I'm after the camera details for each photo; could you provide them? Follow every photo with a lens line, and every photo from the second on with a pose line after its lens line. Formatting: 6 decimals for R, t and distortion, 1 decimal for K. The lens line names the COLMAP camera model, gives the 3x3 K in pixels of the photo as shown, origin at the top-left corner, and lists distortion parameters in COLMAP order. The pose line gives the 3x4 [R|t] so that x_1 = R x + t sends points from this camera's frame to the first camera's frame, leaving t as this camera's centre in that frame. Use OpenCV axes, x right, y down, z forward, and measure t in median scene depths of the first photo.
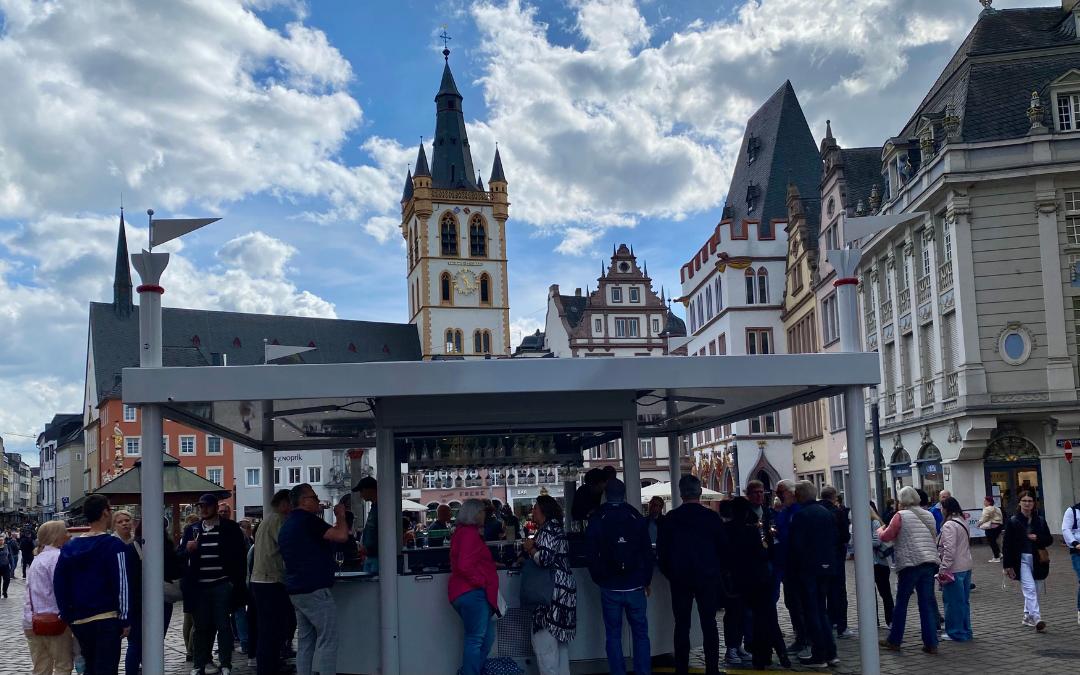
lens RADIAL K [[1144.4, 0, 593.1], [0, 1144.4, 339.1], [0, 0, 1]] dist [0.091020, 0.003138]
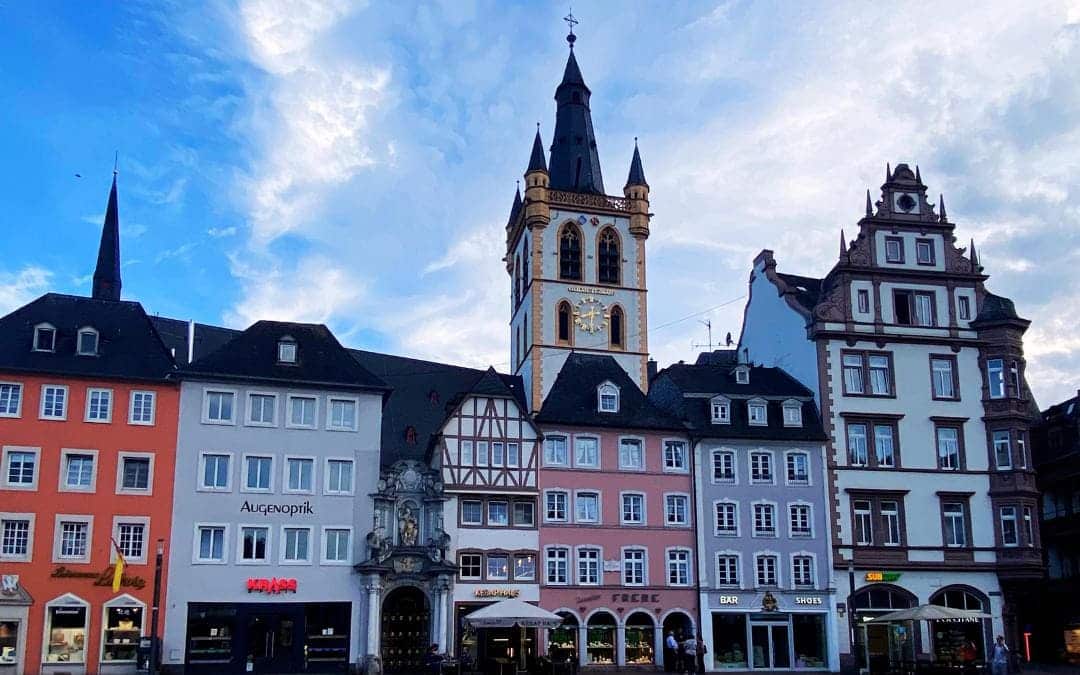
lens RADIAL K [[1144.4, 0, 593.1], [0, 1144.4, 339.1], [0, 0, 1]] dist [0.091020, 0.003138]
pose [[0.996509, 0.020294, -0.080980, -0.078339], [-0.029047, 0.993681, -0.108421, 0.068971], [0.078268, 0.110395, 0.990801, 0.431231]]
